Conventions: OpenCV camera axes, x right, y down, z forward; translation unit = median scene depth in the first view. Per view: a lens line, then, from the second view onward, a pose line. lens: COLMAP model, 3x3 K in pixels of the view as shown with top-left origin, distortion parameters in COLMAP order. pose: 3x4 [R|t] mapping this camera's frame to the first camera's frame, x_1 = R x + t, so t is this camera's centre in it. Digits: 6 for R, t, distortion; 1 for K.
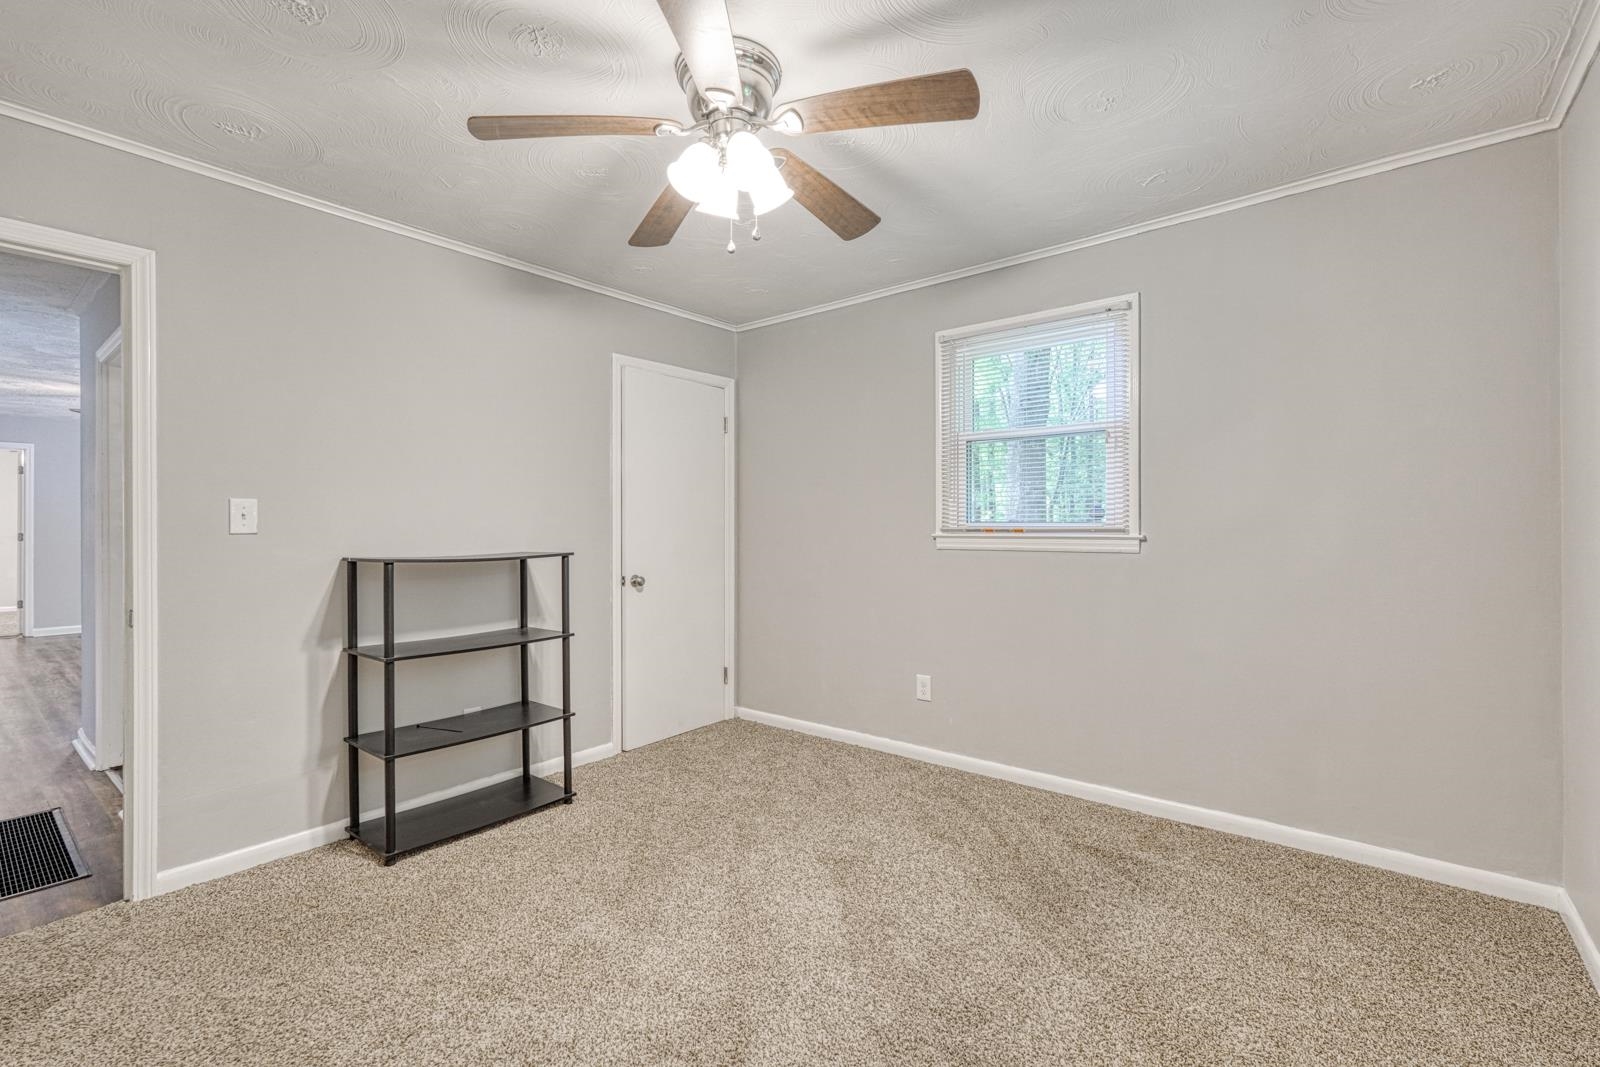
lens RADIAL K [[699.1, 0, 800.0], [0, 699.1, 533.5], [0, 0, 1]] dist [-0.000289, 0.000194]
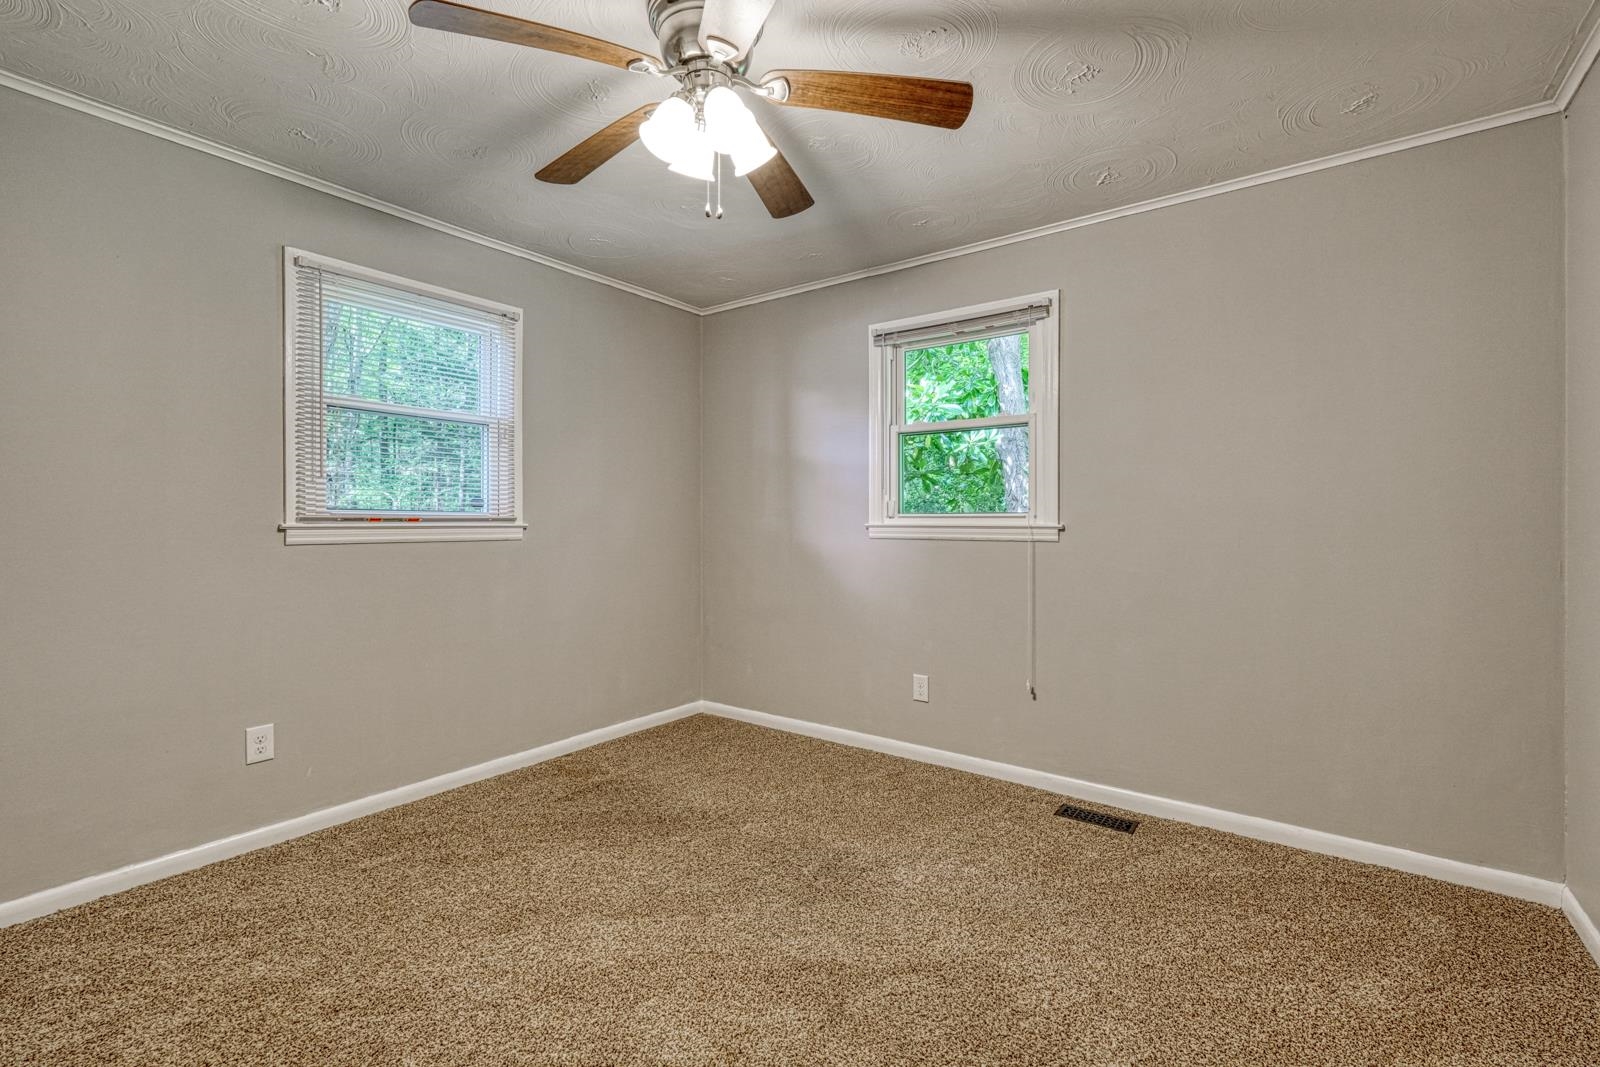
lens RADIAL K [[712.8, 0, 797.7], [0, 712.8, 526.9], [0, 0, 1]] dist [-0.000736, -0.000362]
pose [[-0.045694, -0.011124, 0.998894, -0.669336], [0.004812, 0.999924, 0.011356, -0.002947], [-0.998944, 0.005326, -0.045637, 0.589990]]
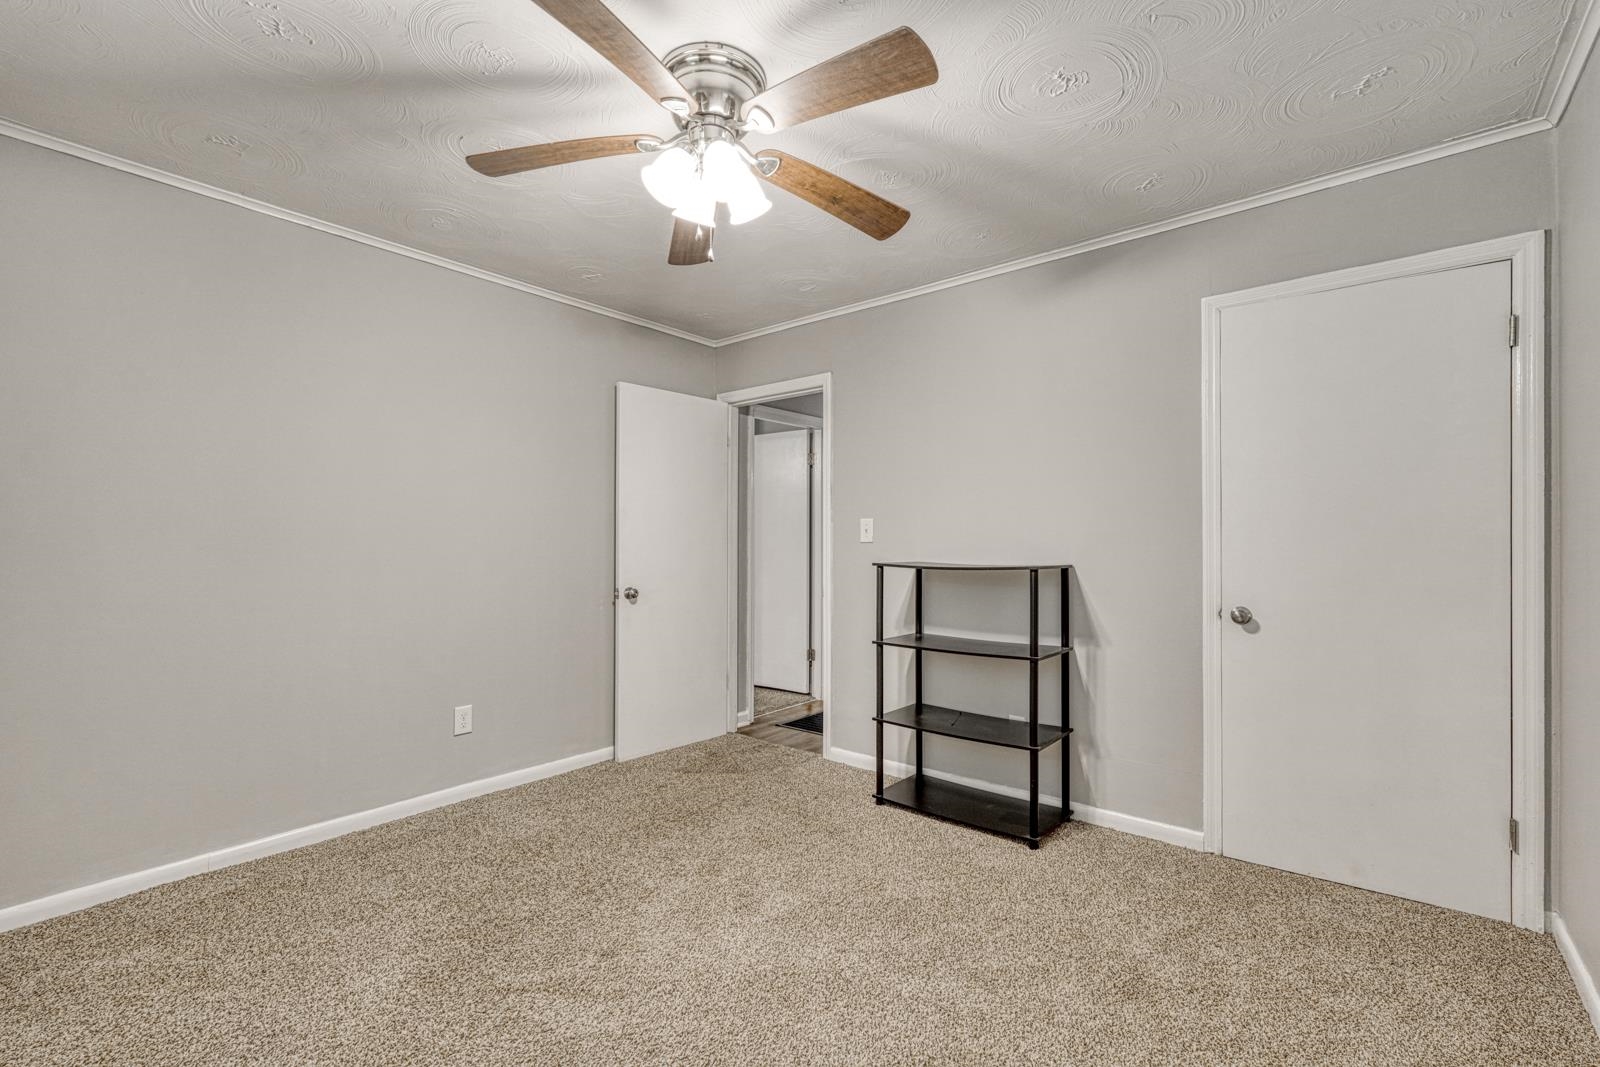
lens RADIAL K [[699.1, 0, 800.0], [0, 699.1, 533.5], [0, 0, 1]] dist [-0.000289, 0.000194]
pose [[-0.004804, -0.002335, -0.999986, 0.575858], [-0.007133, 0.999972, -0.002301, -0.011837], [0.999963, 0.007121, -0.004820, 0.715424]]
